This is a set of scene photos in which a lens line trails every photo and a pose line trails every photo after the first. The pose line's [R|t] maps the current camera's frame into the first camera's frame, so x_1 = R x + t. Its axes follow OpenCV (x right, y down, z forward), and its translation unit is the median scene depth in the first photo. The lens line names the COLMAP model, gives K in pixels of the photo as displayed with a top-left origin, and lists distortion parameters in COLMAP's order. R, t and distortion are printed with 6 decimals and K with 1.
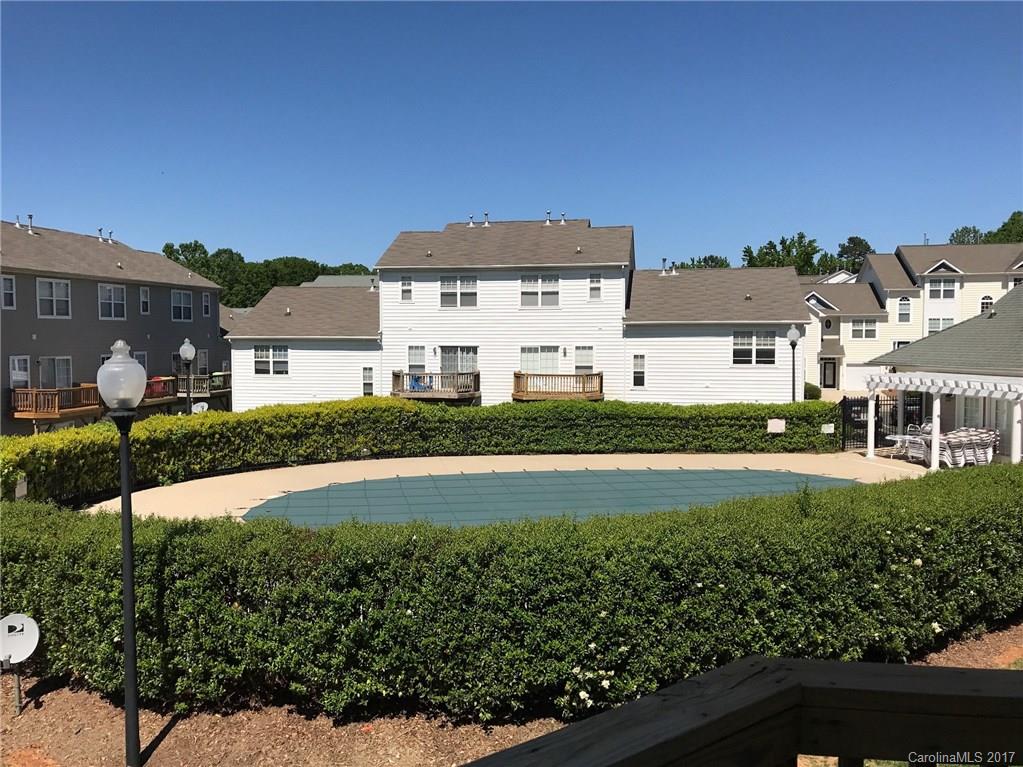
lens RADIAL K [[838.9, 0, 504.1], [0, 838.9, 382.9], [0, 0, 1]] dist [0.000251, 0.008328]
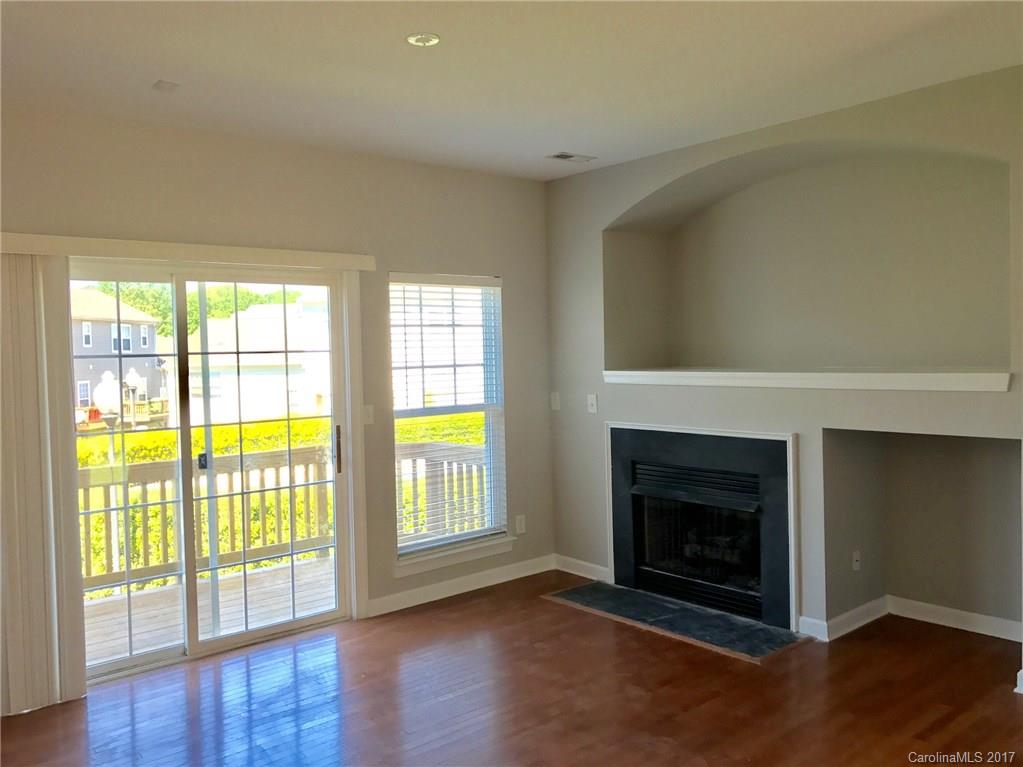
lens RADIAL K [[838.9, 0, 507.7], [0, 838.9, 382.2], [0, 0, 1]] dist [0.000251, 0.008328]
pose [[0.996973, -0.026172, 0.073212, 0.066733], [0.027991, 0.999322, -0.023927, 0.010700], [-0.072536, 0.025904, 0.997029, -0.231045]]
